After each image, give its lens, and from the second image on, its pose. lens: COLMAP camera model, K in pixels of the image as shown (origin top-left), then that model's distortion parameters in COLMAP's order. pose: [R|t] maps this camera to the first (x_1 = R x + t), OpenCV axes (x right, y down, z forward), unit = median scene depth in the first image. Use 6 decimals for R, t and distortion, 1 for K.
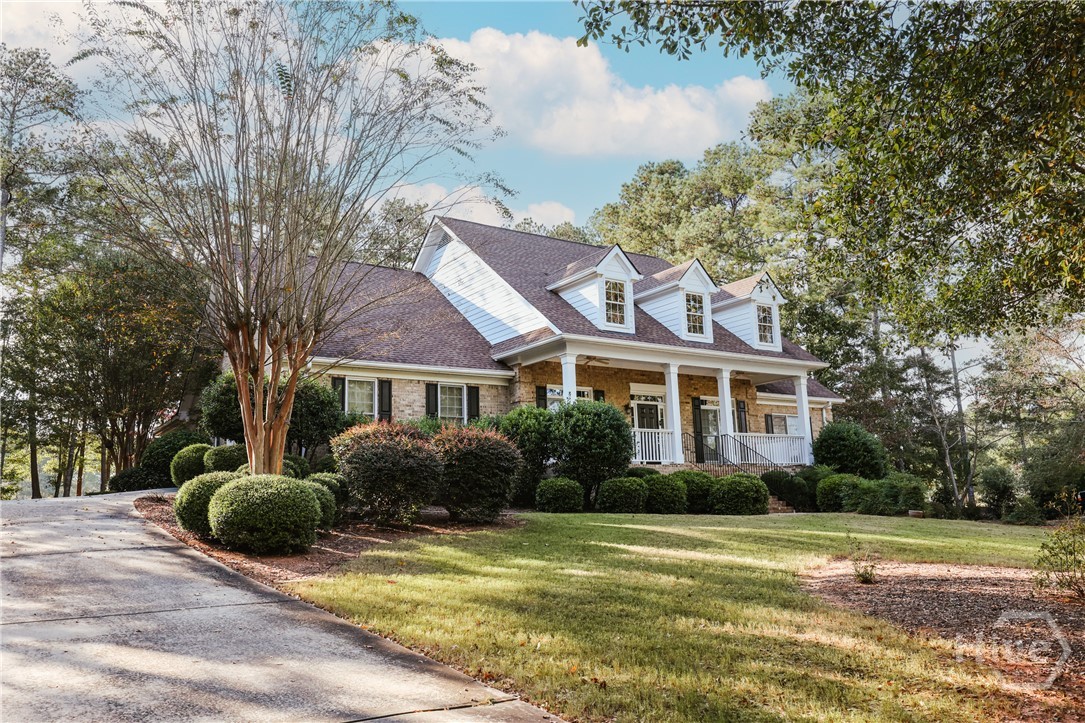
lens RADIAL K [[832.8, 0, 516.5], [0, 832.8, 358.2], [0, 0, 1]] dist [-0.002028, -0.000627]
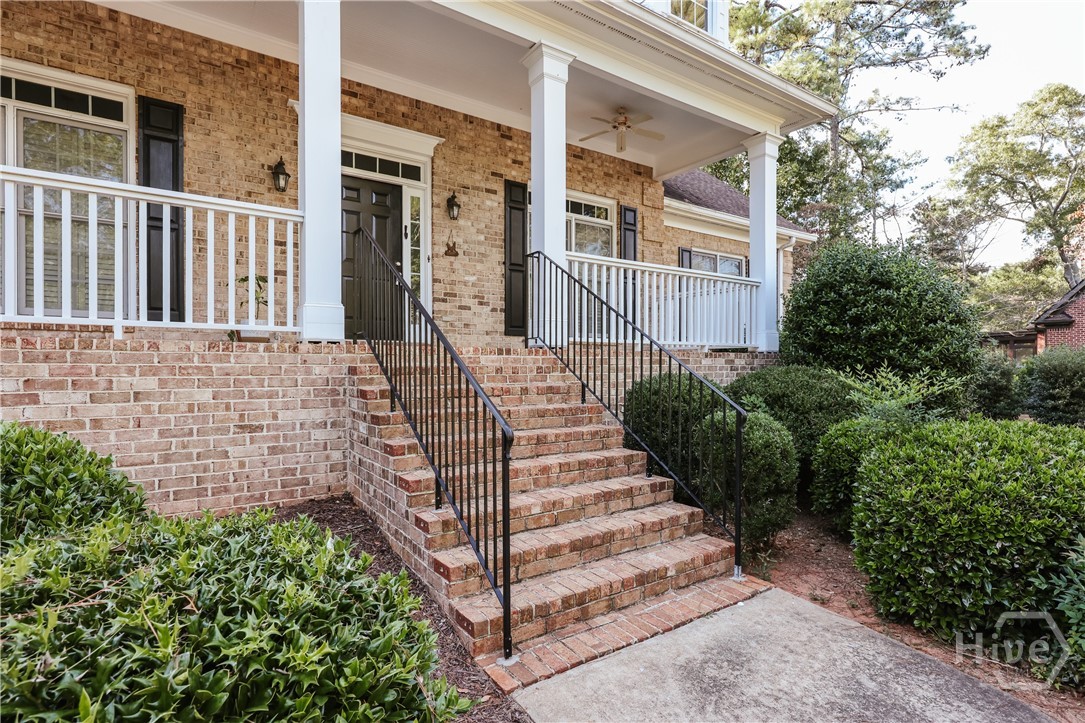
lens RADIAL K [[469.0, 0, 563.3], [0, 469.0, 356.4], [0, 0, 1]] dist [0.000409, 0.000095]
pose [[0.999113, 0.035574, 0.022518, 0.264353], [-0.039146, 0.981810, 0.185786, 0.099122], [-0.015499, -0.186503, 0.982332, 0.832699]]
